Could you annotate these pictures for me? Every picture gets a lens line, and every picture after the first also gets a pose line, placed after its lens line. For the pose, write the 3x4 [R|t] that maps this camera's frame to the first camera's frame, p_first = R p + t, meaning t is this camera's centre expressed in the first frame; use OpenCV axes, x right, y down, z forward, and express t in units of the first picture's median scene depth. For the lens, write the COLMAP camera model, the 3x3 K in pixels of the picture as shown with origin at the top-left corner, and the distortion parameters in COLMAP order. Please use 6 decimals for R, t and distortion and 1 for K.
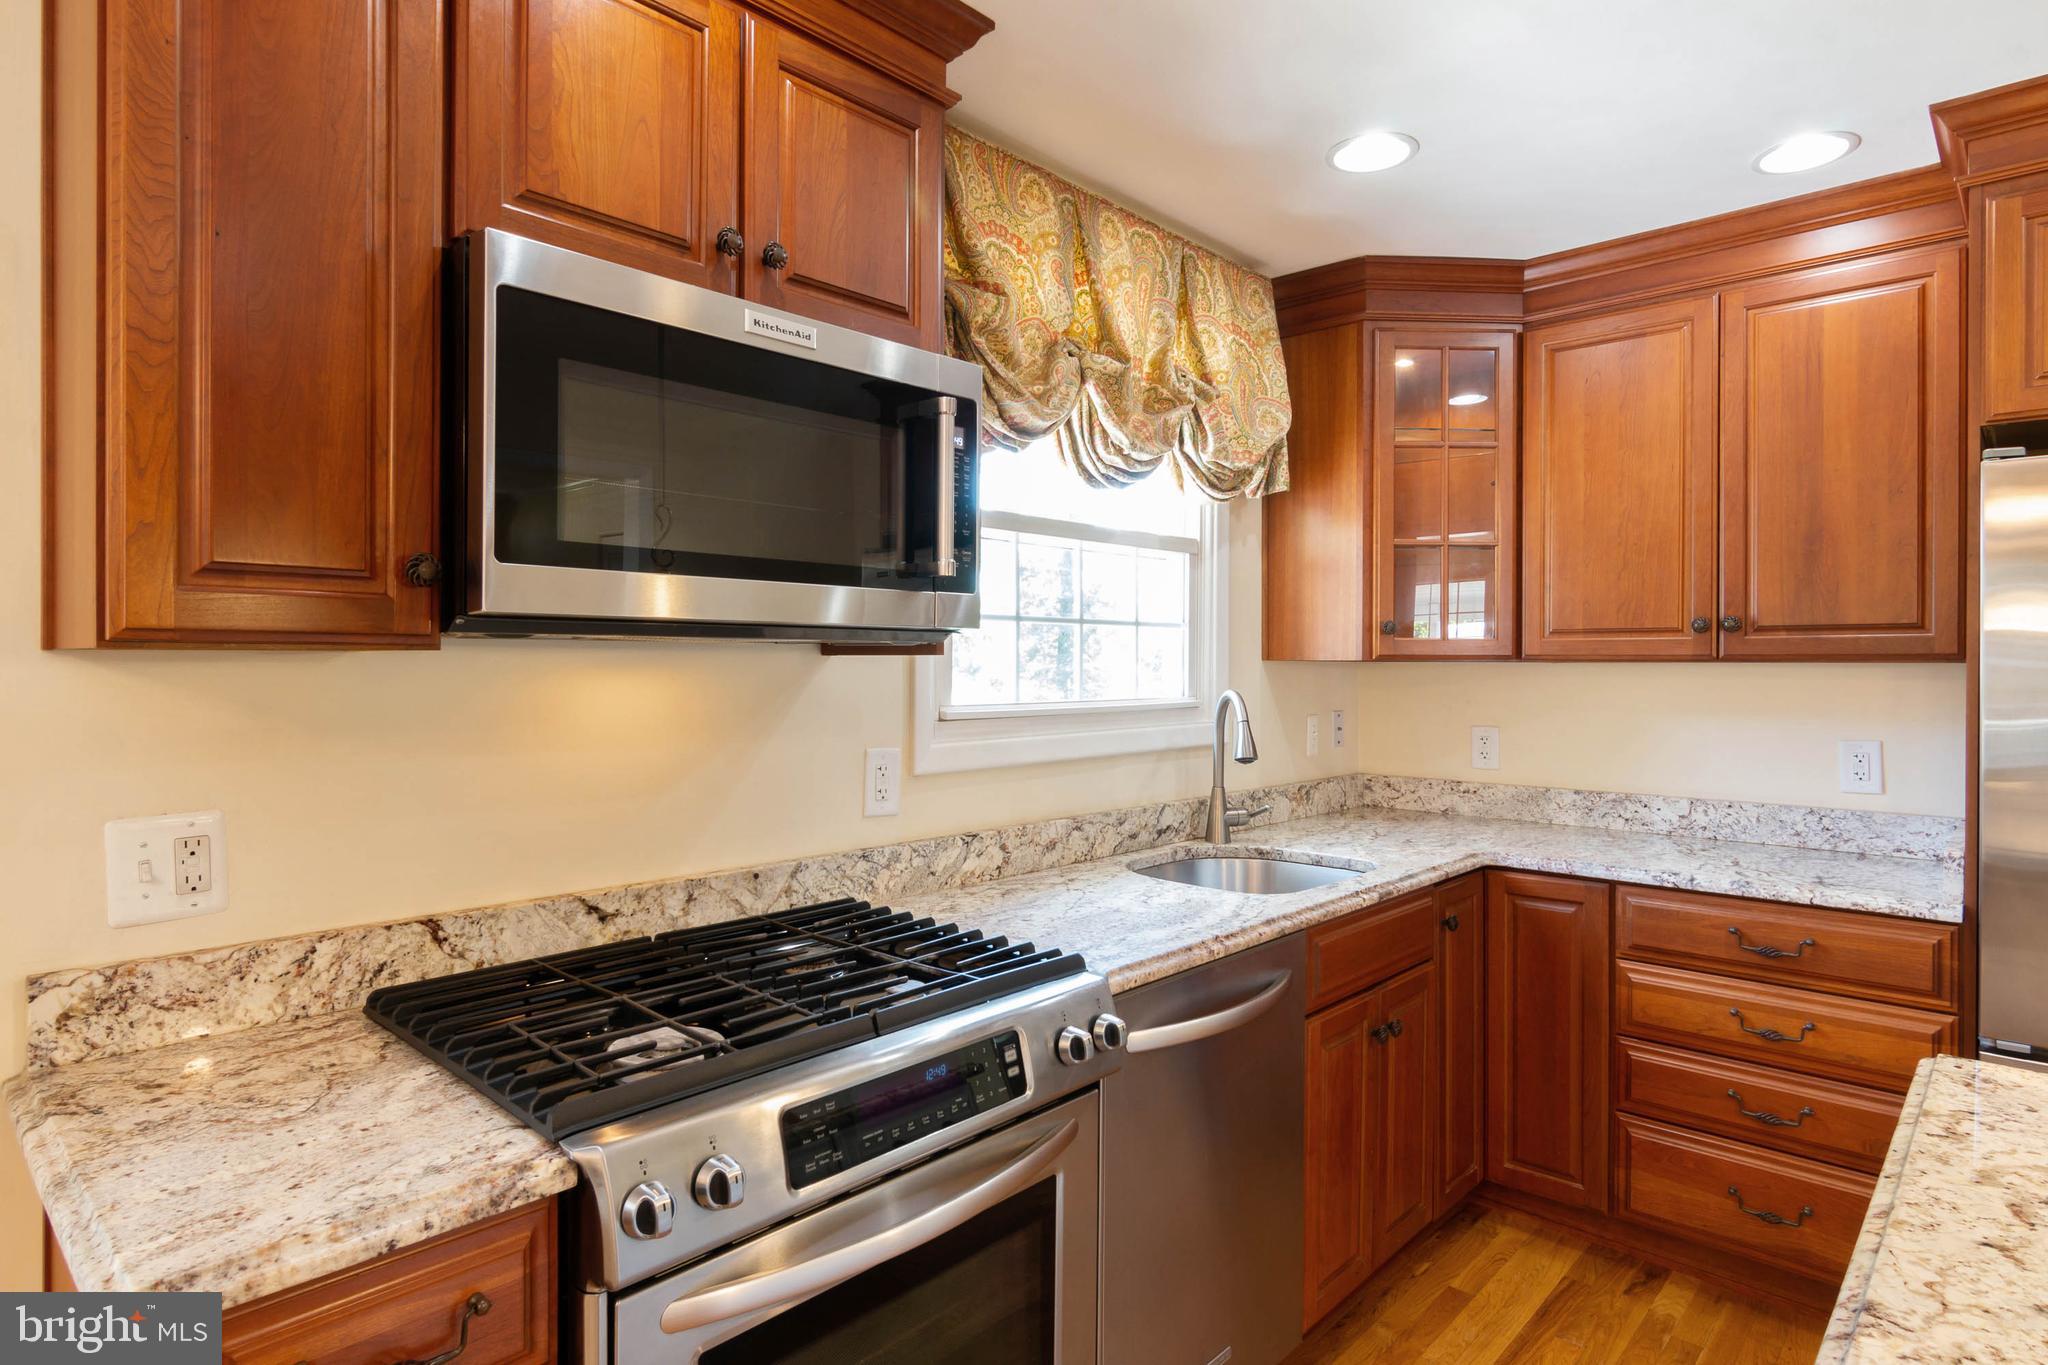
lens RADIAL K [[1110.8, 0, 1025.1], [0, 1110.8, 661.4], [0, 0, 1]] dist [0.000814, 0.000204]
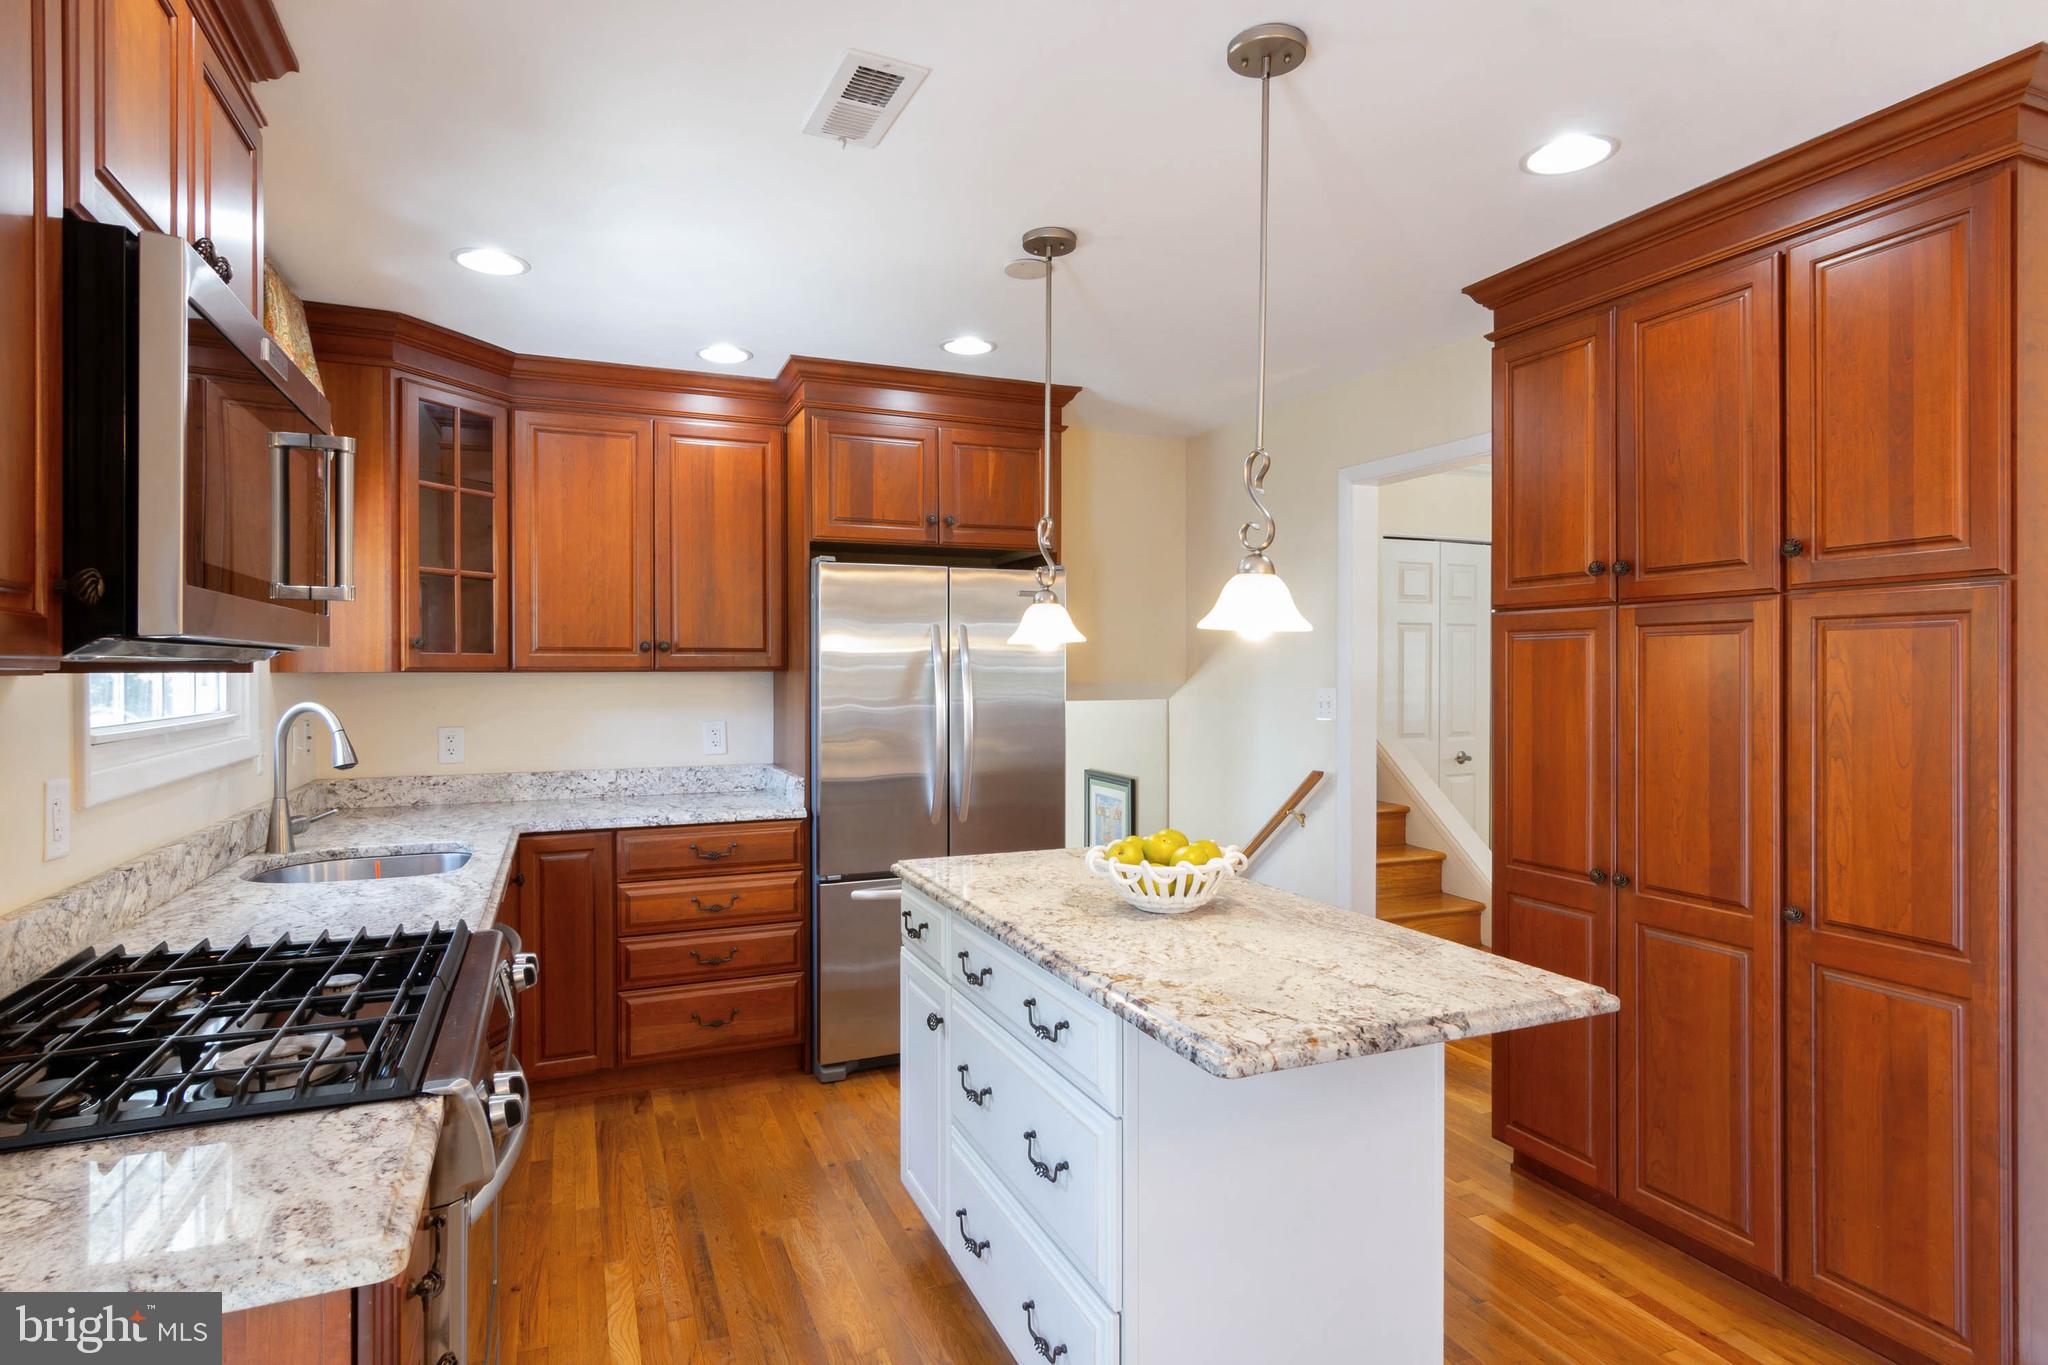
lens RADIAL K [[1072.9, 0, 988.3], [0, 1072.9, 666.7], [0, 0, 1]] dist [0.025722, 0.000093]
pose [[0.438150, -0.002305, 0.898899, -0.488612], [0.002194, 0.999996, 0.001495, -0.007955], [-0.898899, 0.001317, 0.438153, -0.019040]]
